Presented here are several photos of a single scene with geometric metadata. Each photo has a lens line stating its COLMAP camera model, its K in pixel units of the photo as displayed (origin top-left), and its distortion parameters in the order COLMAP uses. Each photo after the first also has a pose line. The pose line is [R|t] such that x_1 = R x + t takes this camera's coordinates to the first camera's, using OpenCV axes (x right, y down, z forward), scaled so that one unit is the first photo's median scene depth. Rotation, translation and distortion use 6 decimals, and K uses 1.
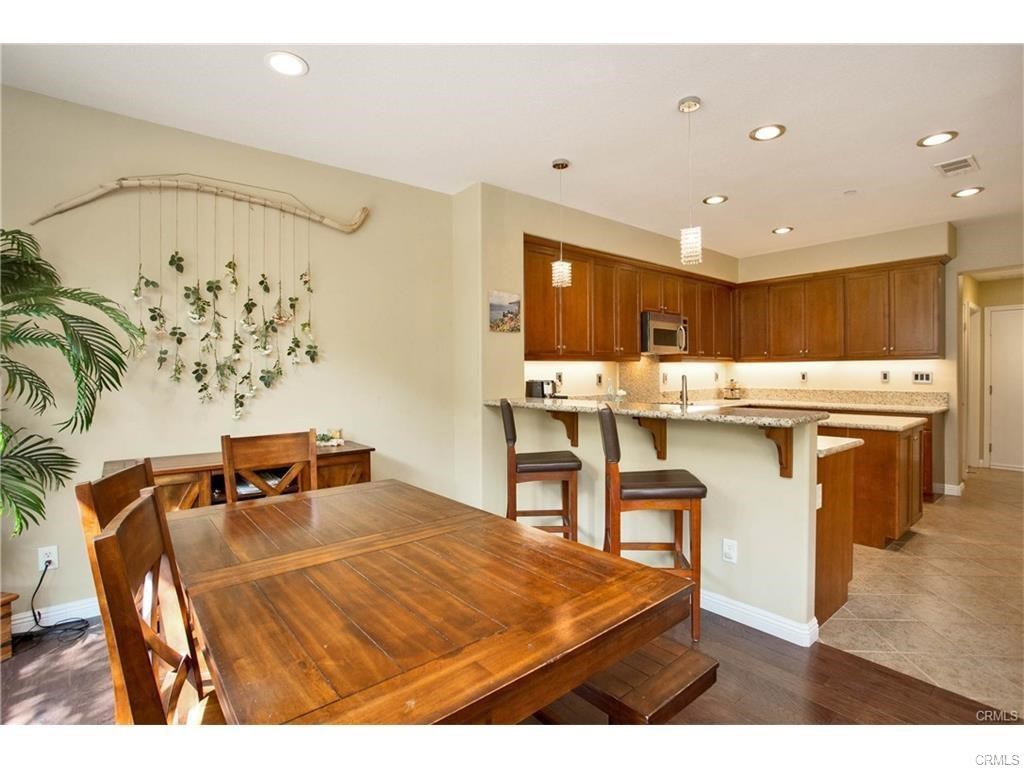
lens RADIAL K [[501.8, 0, 523.9], [0, 501.8, 378.3], [0, 0, 1]] dist [-0.045163, 0.000990]
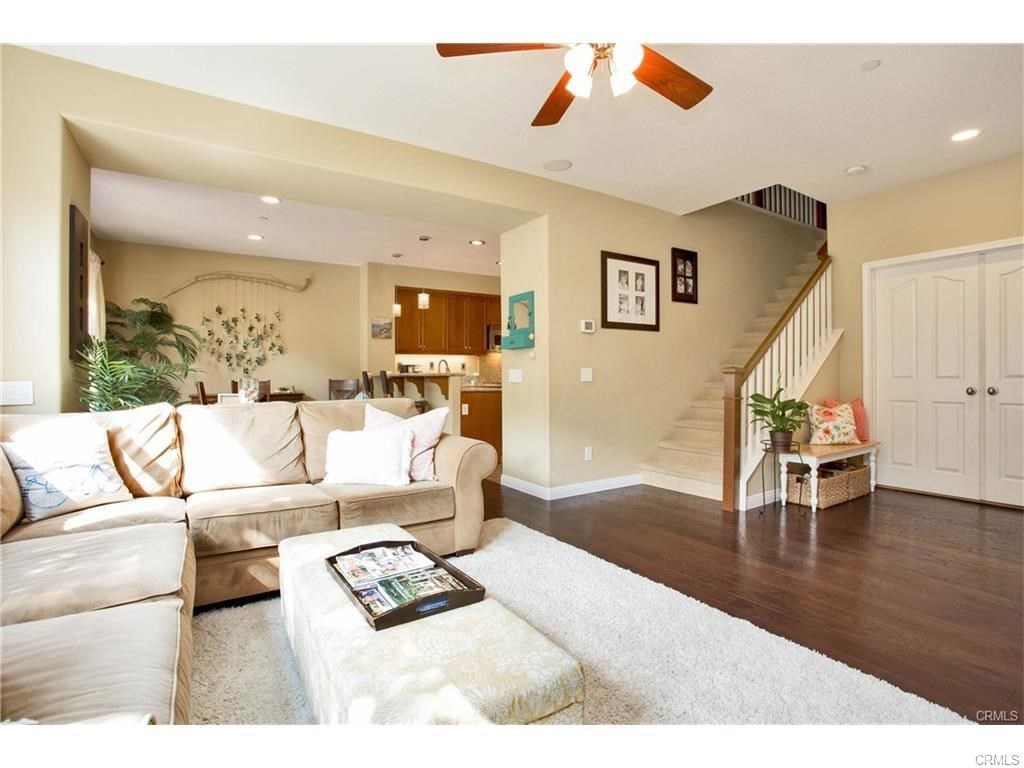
lens RADIAL K [[513.0, 0, 510.7], [0, 513.0, 377.4], [0, 0, 1]] dist [-0.028395, 0.000229]
pose [[0.990520, 0.002953, -0.137338, 0.911931], [-0.004361, 0.999941, -0.009952, 0.091140], [0.137301, 0.010457, 0.990474, -1.096053]]
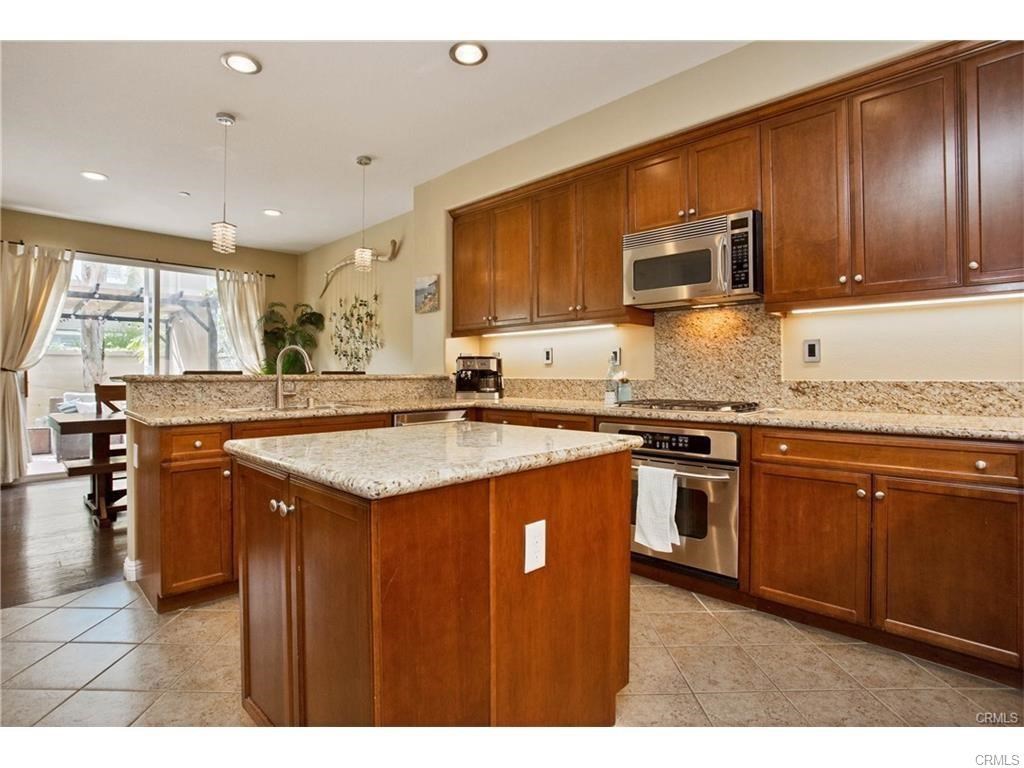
lens RADIAL K [[493.9, 0, 488.6], [0, 493.9, 375.0], [0, 0, 1]] dist [-0.036317, 0.000169]
pose [[0.090690, 0.004919, -0.995867, 1.308503], [-0.015707, 0.999870, 0.003508, 0.044936], [0.995755, 0.015324, 0.090755, 1.322324]]
